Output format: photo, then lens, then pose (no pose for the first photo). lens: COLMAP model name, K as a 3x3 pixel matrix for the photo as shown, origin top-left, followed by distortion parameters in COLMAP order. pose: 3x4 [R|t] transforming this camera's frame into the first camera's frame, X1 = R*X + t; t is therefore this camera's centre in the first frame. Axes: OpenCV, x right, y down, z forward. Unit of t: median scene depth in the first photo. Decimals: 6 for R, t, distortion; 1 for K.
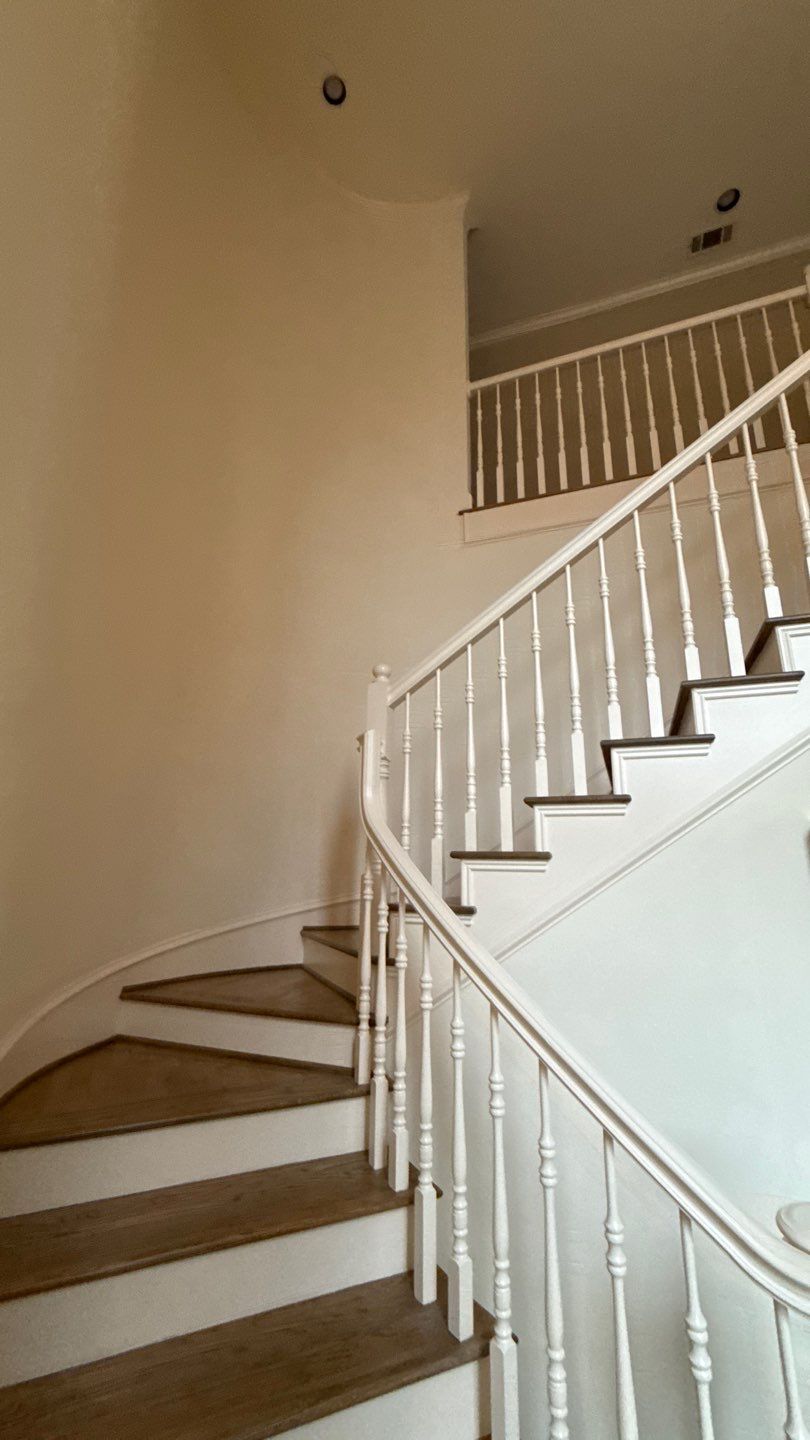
lens RADIAL K [[586.8, 0, 405.0], [0, 586.8, 720.0], [0, 0, 1]] dist [0.021018, 0.000082]
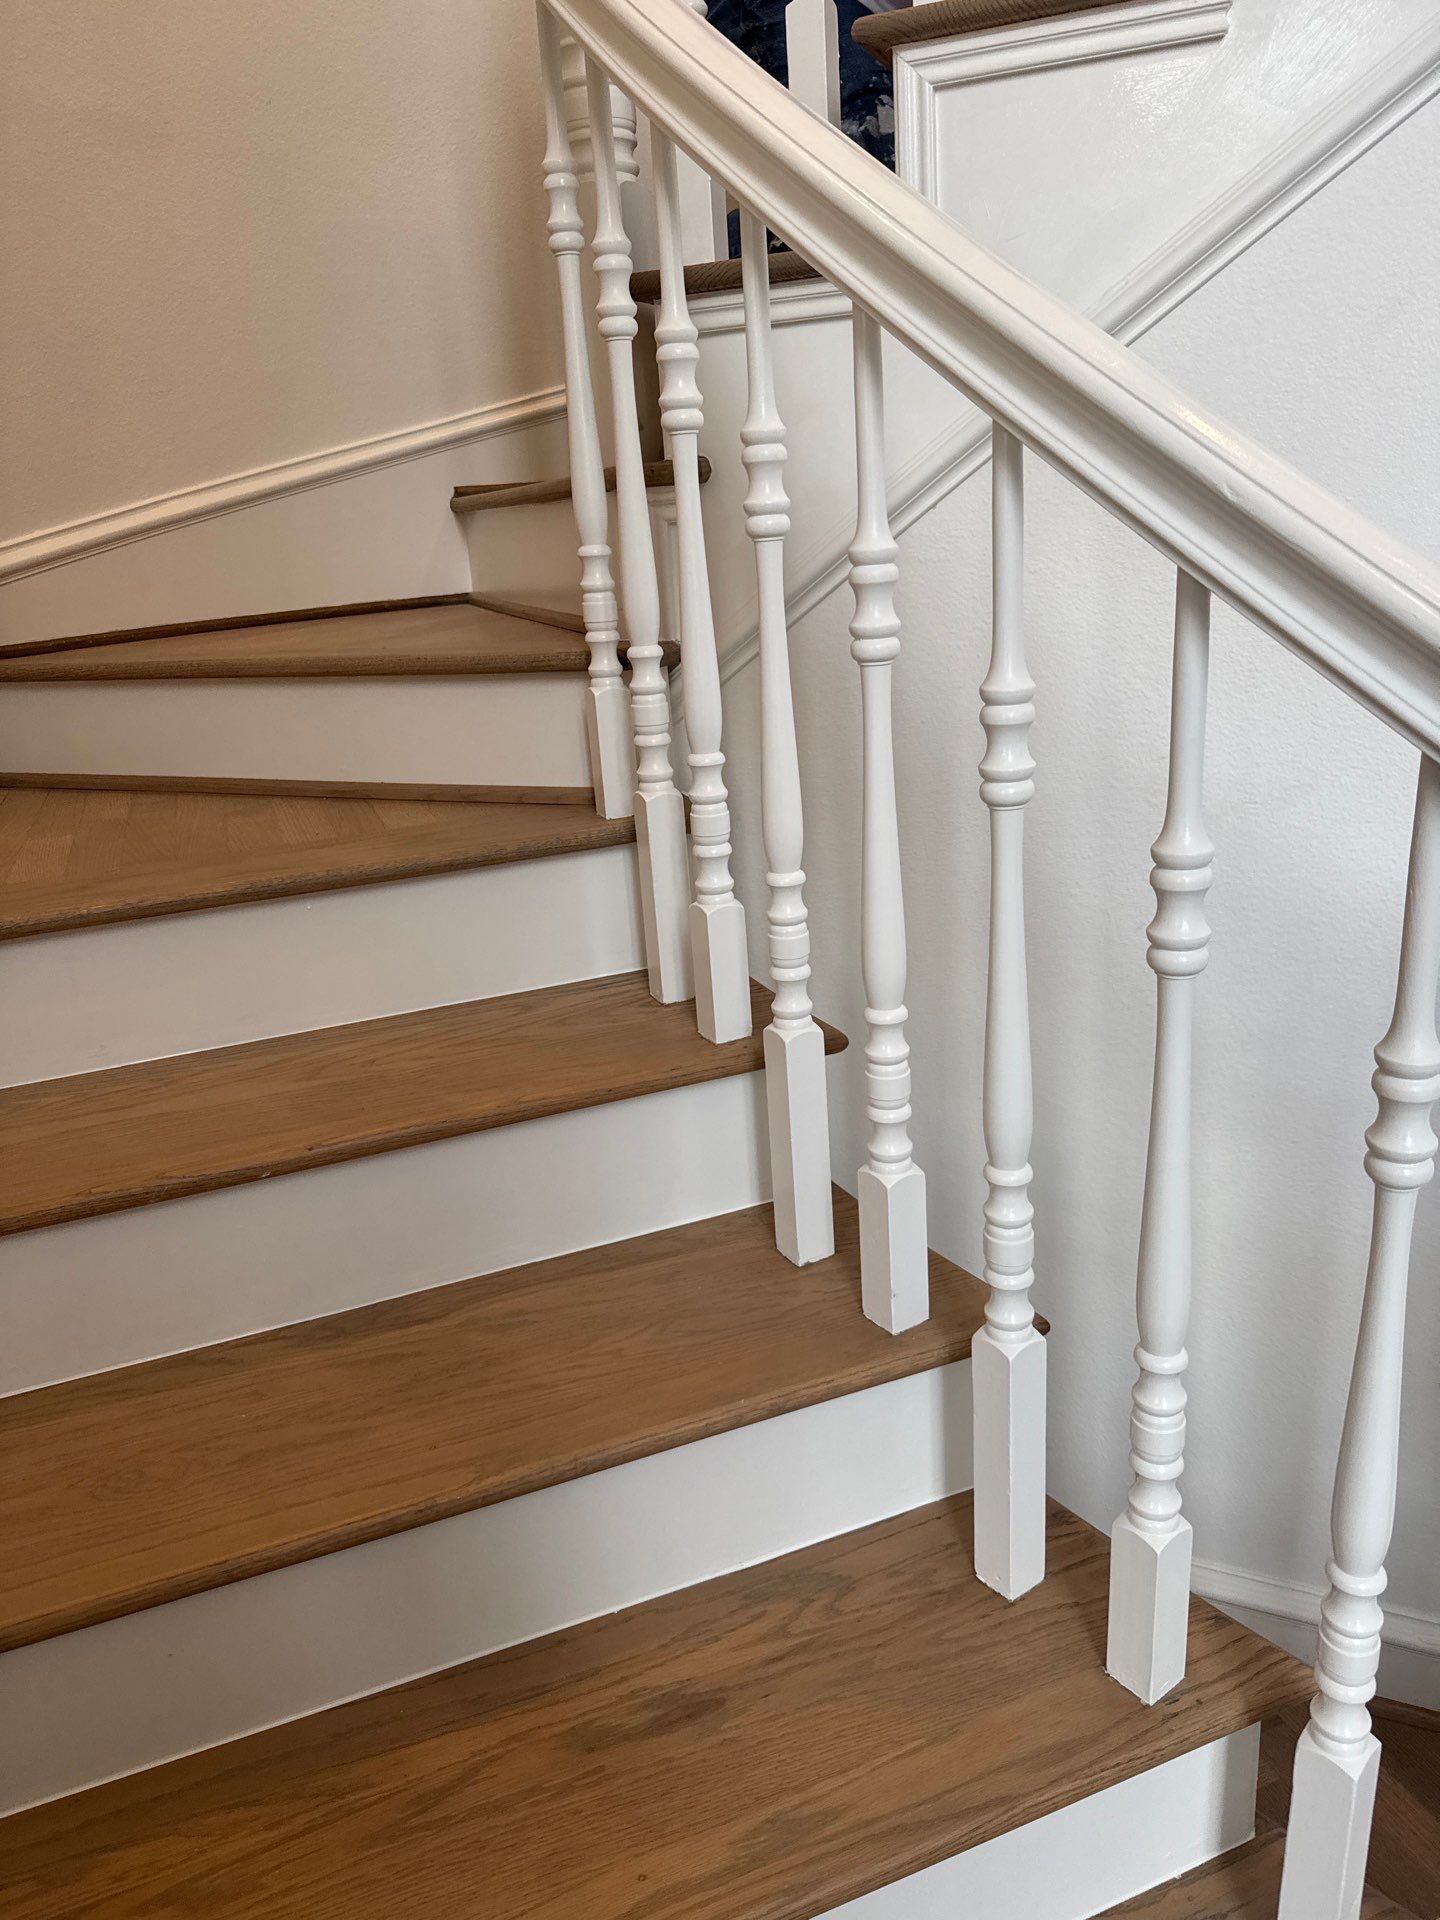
lens RADIAL K [[1420.1, 0, 728.9], [0, 1420.1, 951.1], [0, 0, 1]] dist [0.115698, -0.001889]
pose [[0.996358, -0.055910, -0.064376, 0.053048], [0.081766, 0.840600, 0.535449, 0.299293], [0.024178, -0.538763, 0.842110, 0.320207]]
